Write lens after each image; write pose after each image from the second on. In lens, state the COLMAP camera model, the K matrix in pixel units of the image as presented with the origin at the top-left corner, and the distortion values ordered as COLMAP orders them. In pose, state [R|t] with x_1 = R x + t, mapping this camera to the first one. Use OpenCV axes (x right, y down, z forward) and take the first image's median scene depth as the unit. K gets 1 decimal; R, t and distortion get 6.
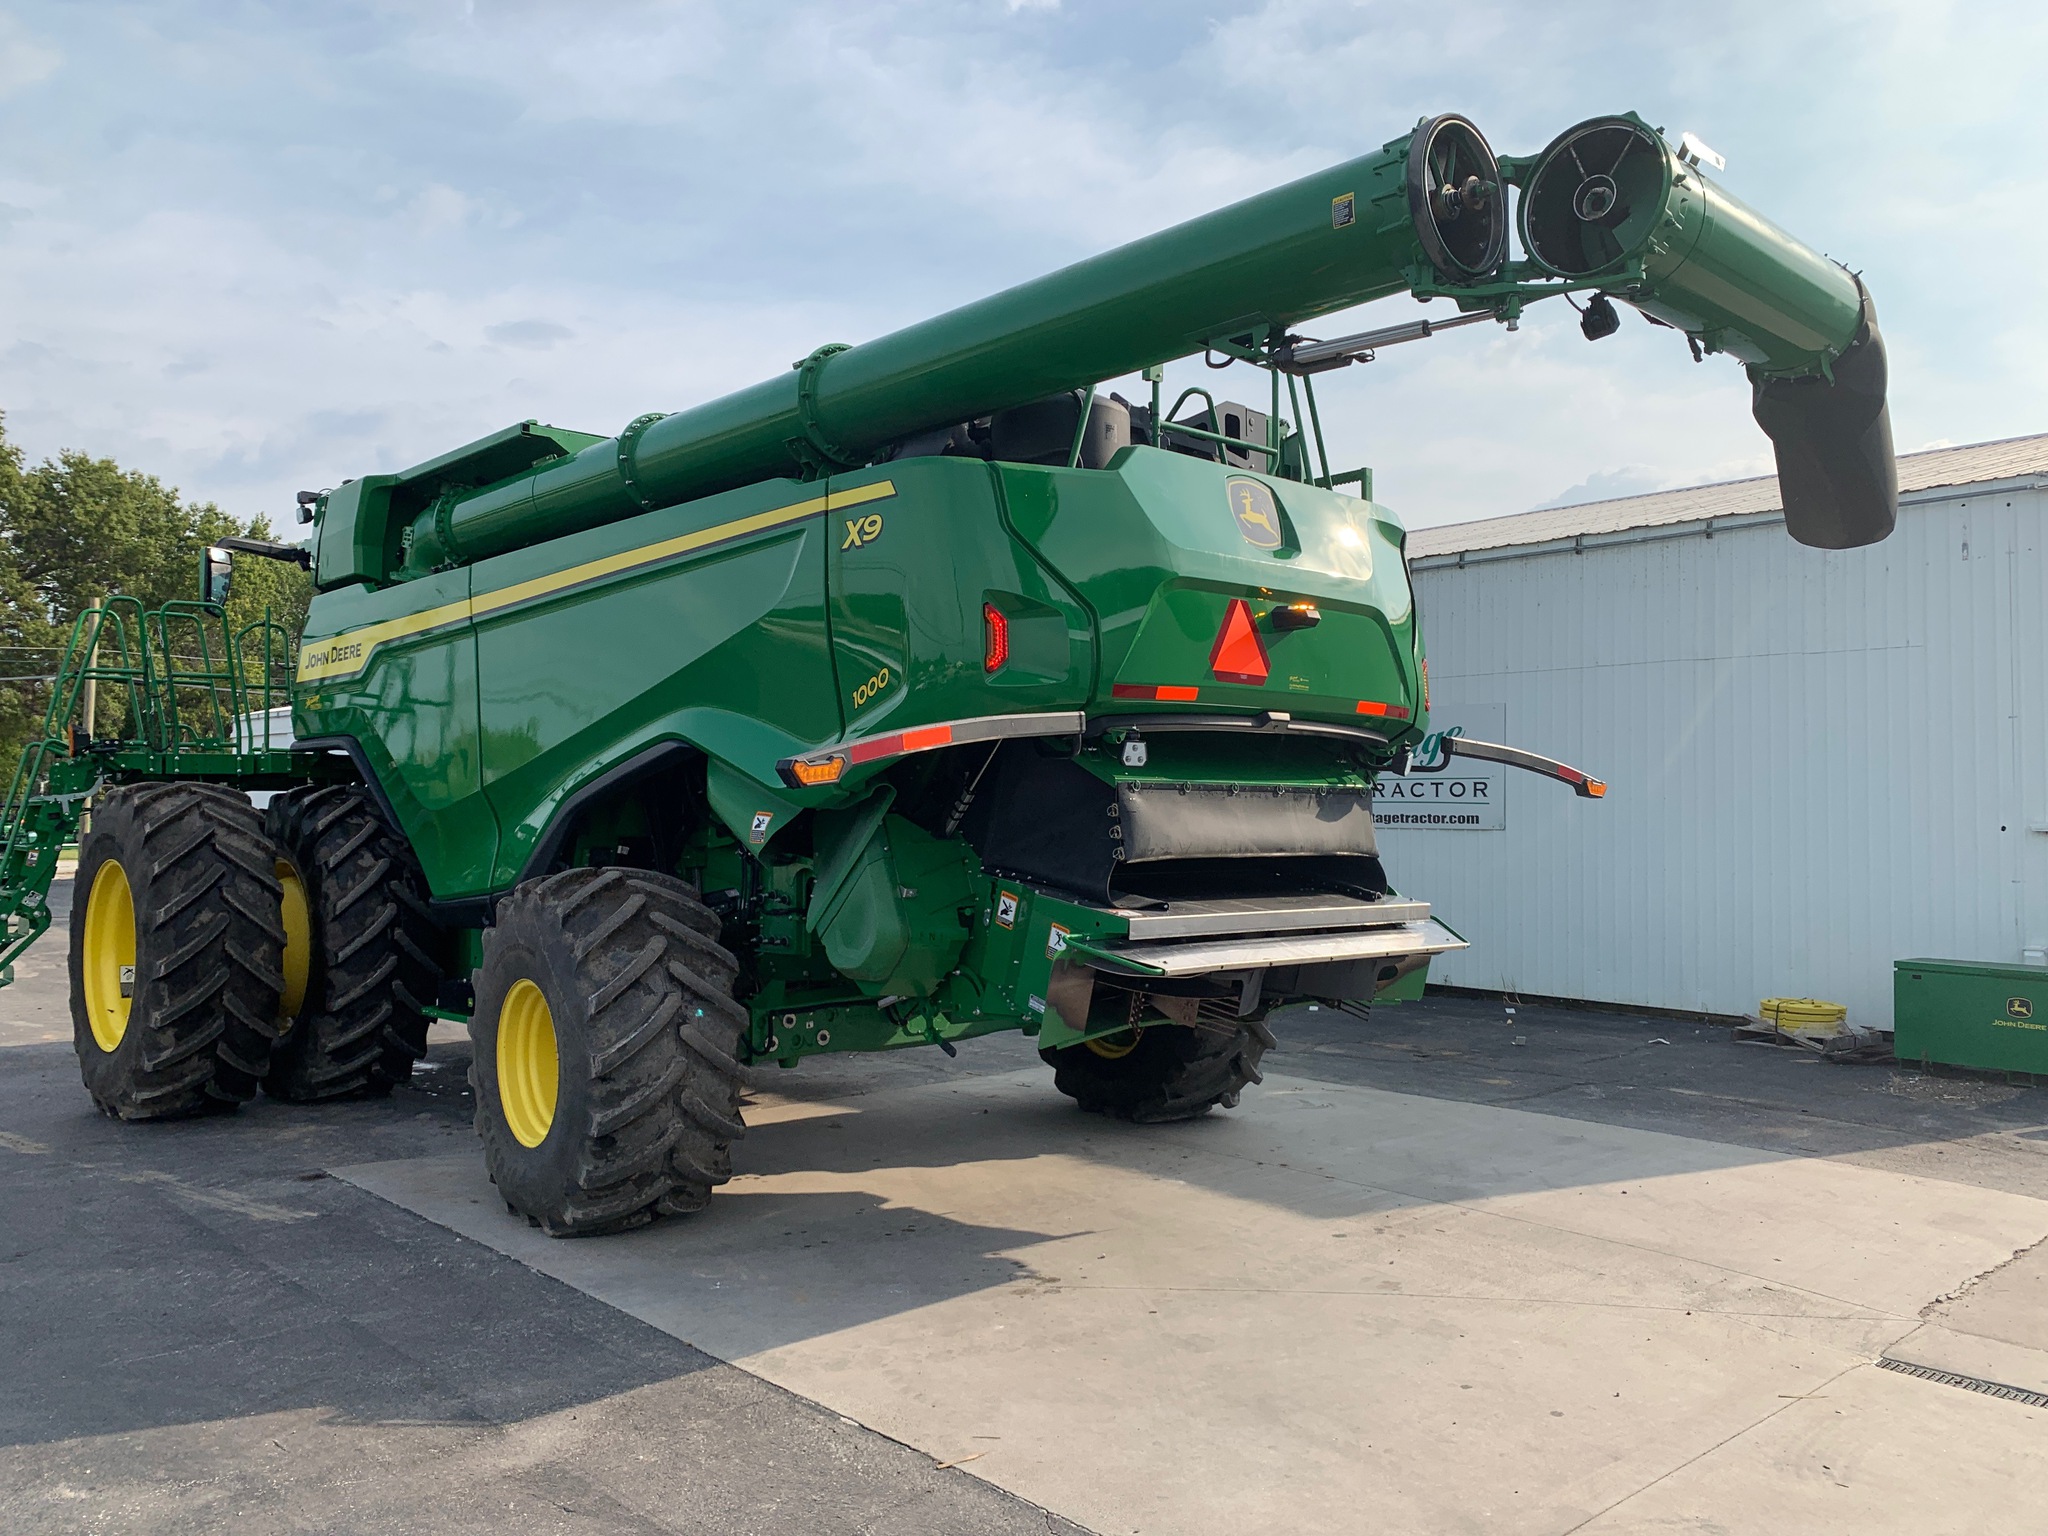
lens RADIAL K [[1571.6, 0, 1011.4], [0, 1571.6, 755.6], [0, 0, 1]] dist [0.026819, -0.029496]
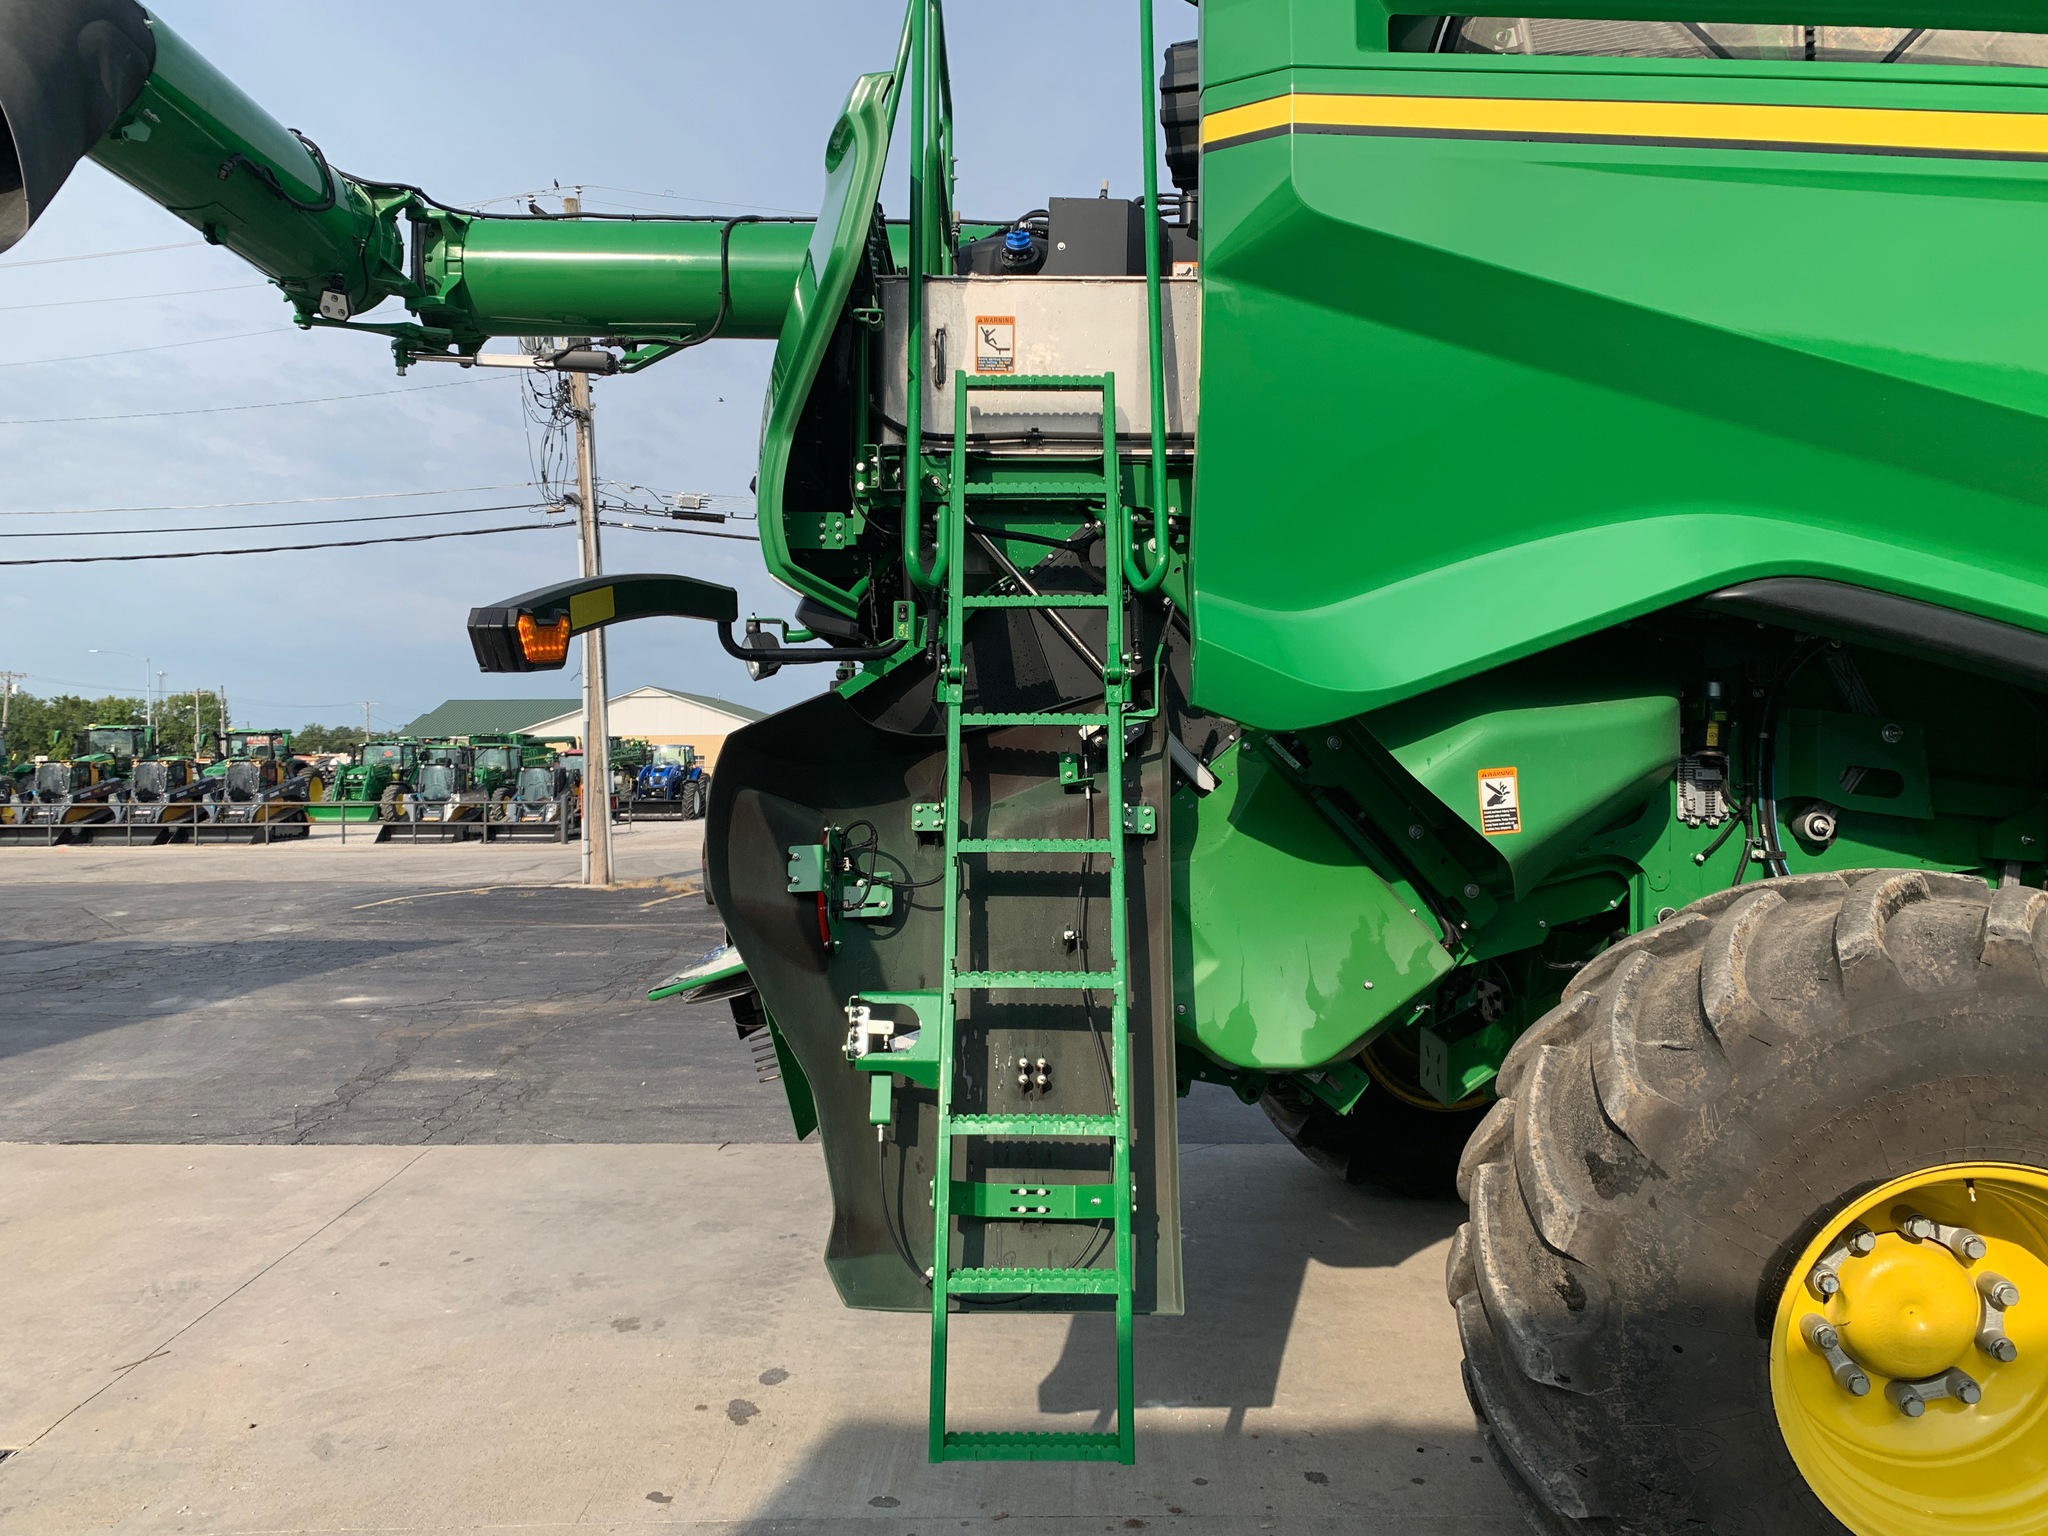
lens RADIAL K [[1571.6, 0, 1021.4], [0, 1571.6, 772.1], [0, 0, 1]] dist [0.026819, -0.029496]
pose [[-0.685321, 0.004417, -0.728228, 0.541657], [0.030215, 0.999293, -0.022374, 0.055072], [0.727614, -0.037337, -0.684970, 1.339055]]
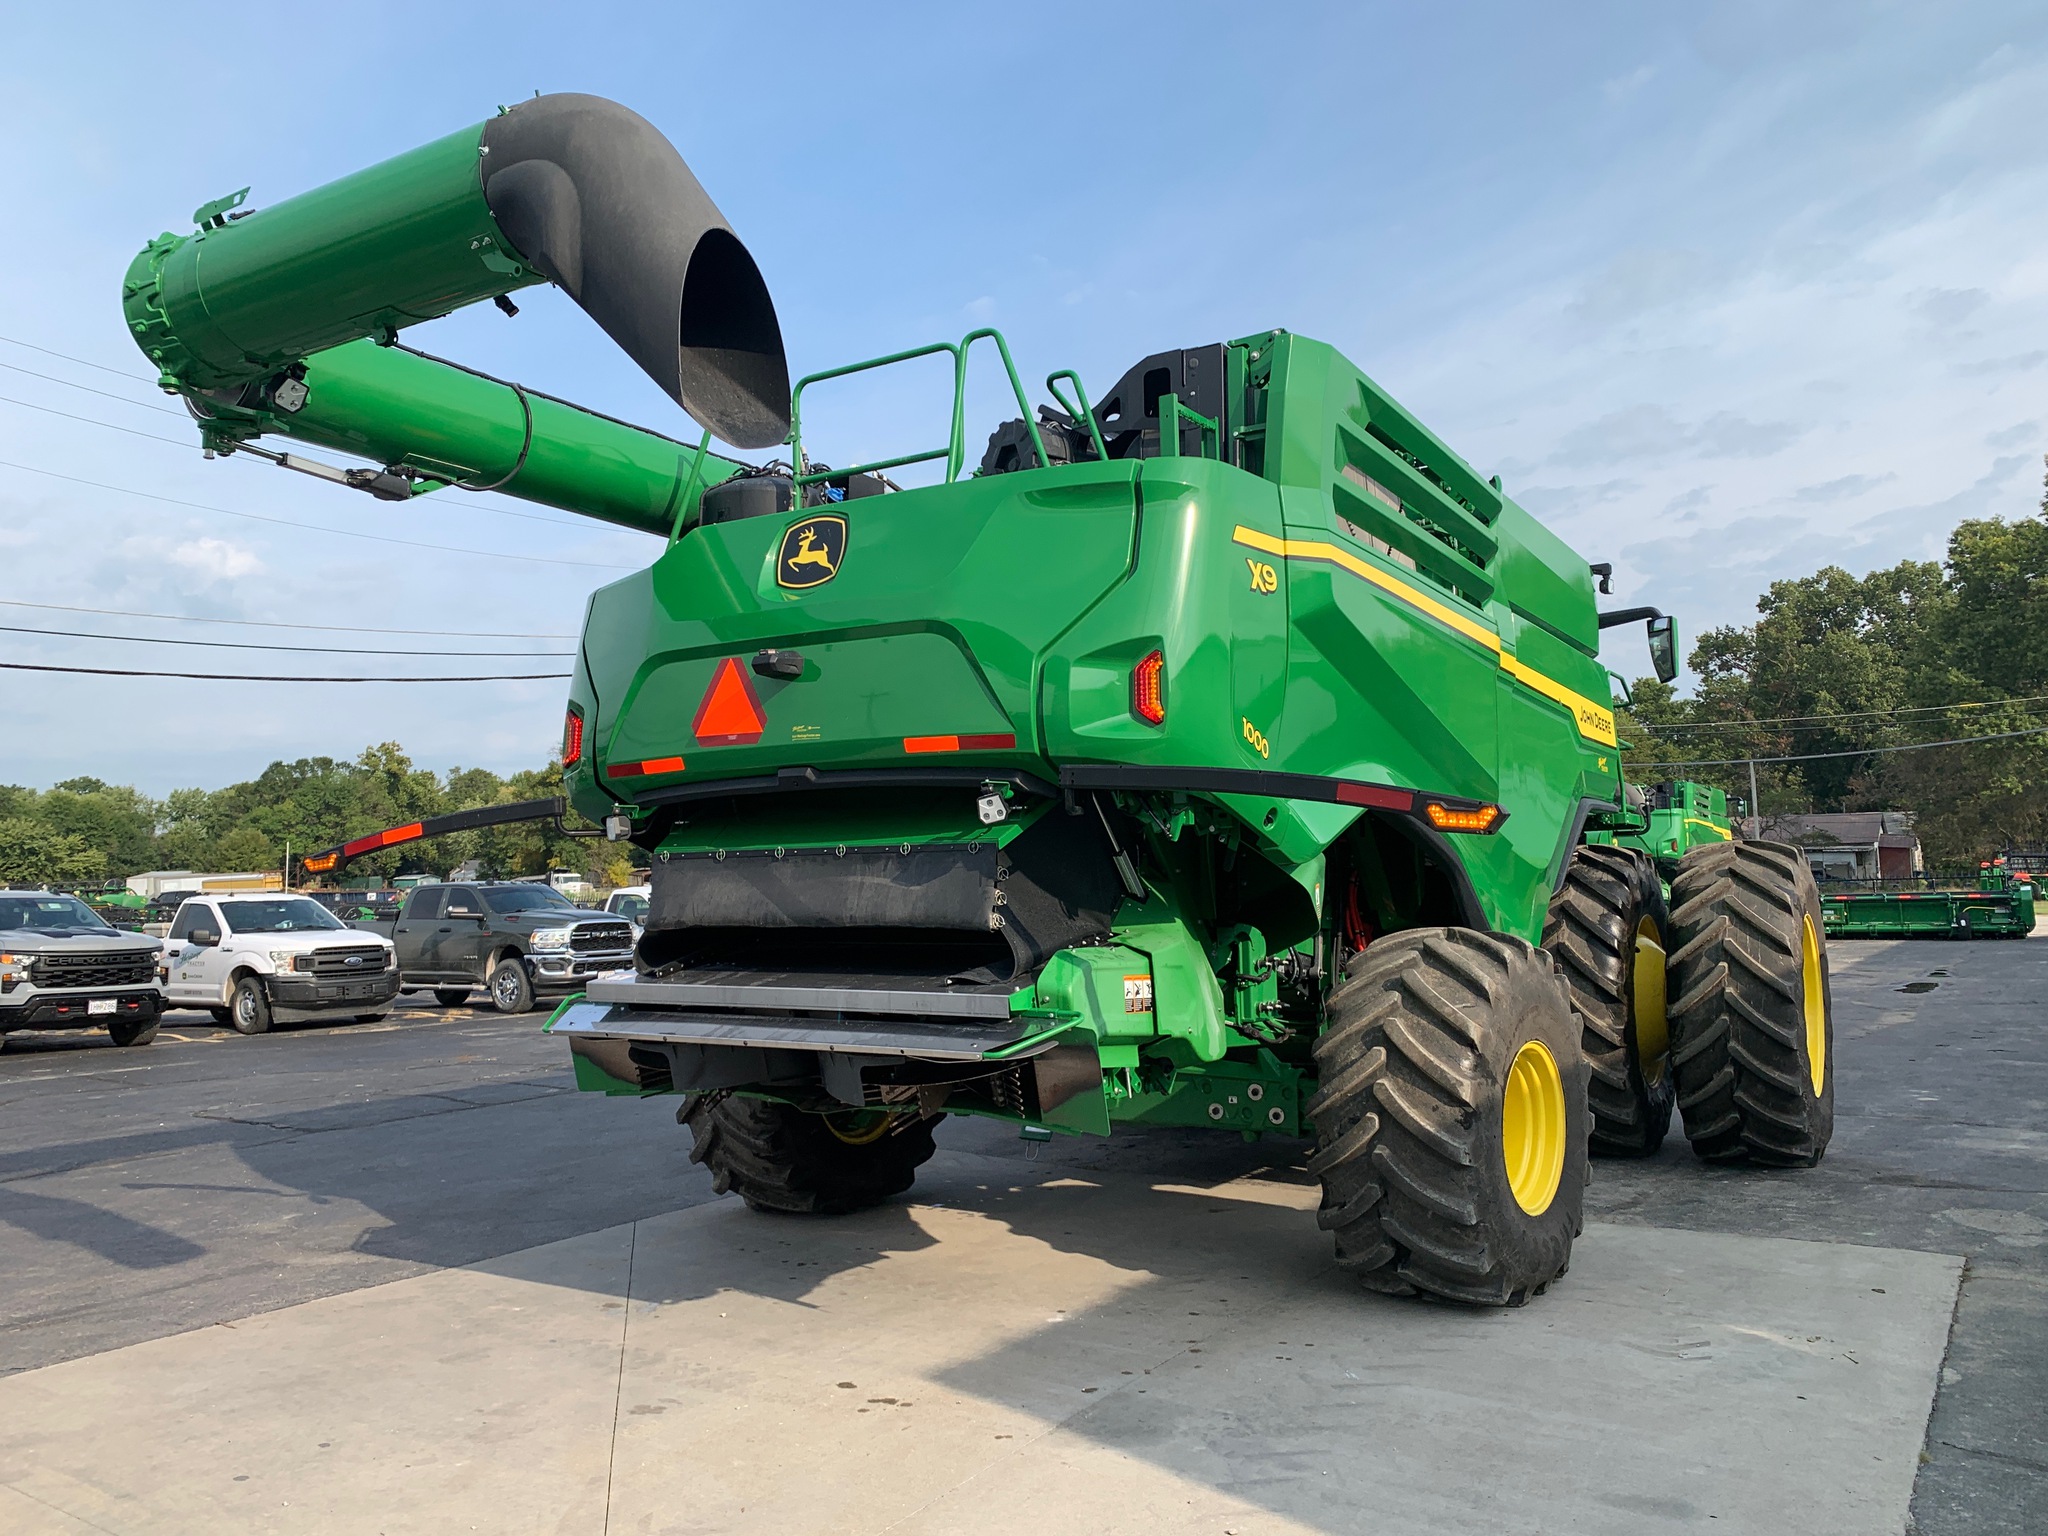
lens RADIAL K [[1571.6, 0, 999.9], [0, 1571.6, 748.5], [0, 0, 1]] dist [0.026819, -0.029496]
pose [[0.242679, -0.088023, -0.966105, 0.920345], [0.052473, 0.995608, -0.077530, 0.032484], [0.968687, -0.031879, 0.246232, 0.762950]]
